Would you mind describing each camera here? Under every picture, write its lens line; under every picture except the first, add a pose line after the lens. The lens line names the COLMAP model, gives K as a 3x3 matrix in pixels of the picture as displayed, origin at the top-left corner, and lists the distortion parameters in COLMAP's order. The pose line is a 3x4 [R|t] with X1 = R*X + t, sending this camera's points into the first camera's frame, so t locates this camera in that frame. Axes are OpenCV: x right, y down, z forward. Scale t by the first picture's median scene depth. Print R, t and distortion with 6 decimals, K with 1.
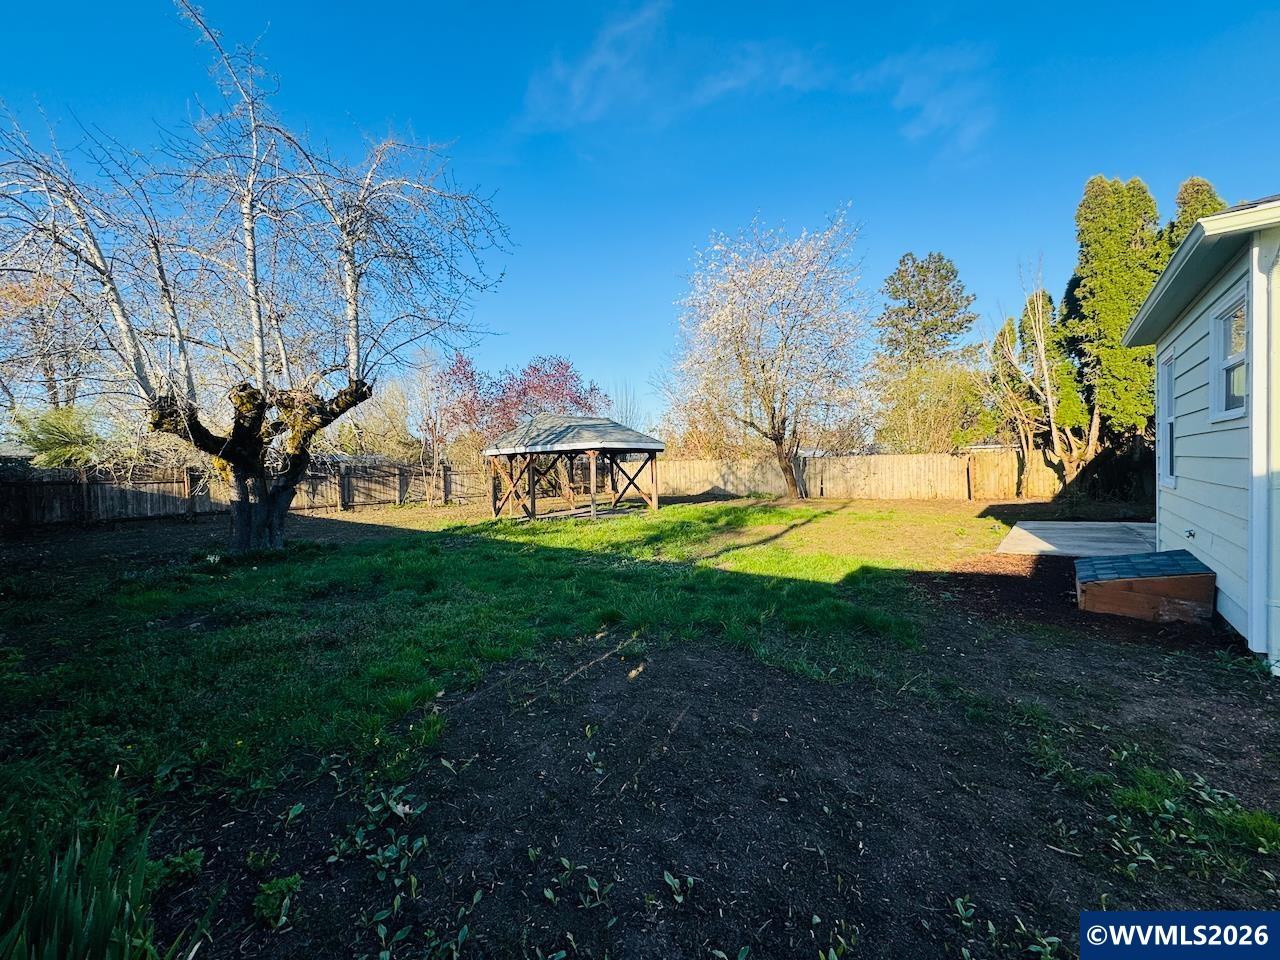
lens RADIAL K [[512.5, 0, 639.5], [0, 512.5, 478.0], [0, 0, 1]] dist [-0.002142, 0.000577]
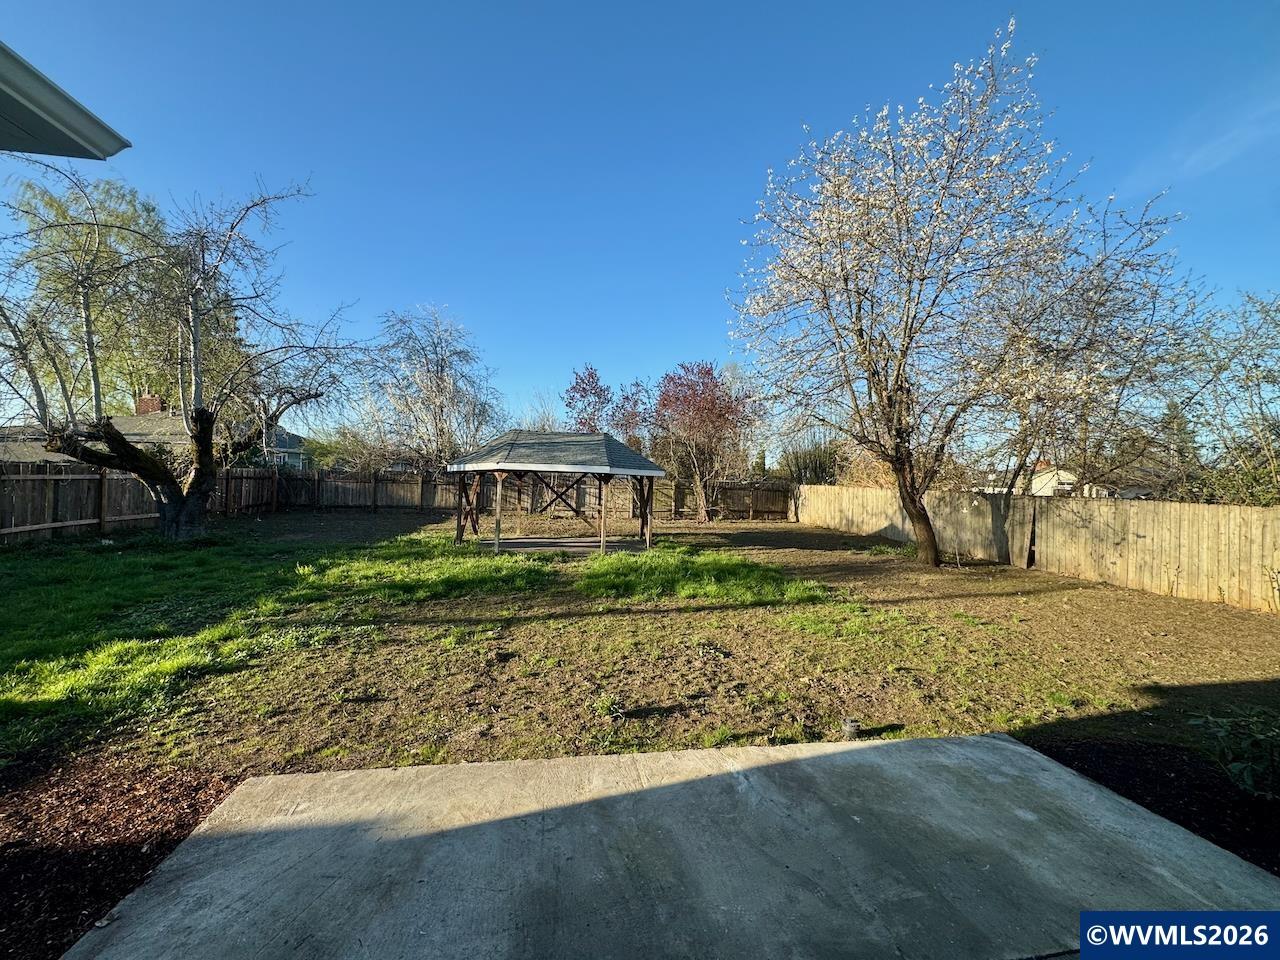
lens RADIAL K [[512.5, 0, 639.5], [0, 512.5, 478.0], [0, 0, 1]] dist [-0.002142, 0.000577]
pose [[0.755145, 0.047468, -0.653837, 0.605138], [-0.059878, 0.998200, 0.003314, -0.055895], [0.652818, 0.036648, 0.756628, 0.458090]]
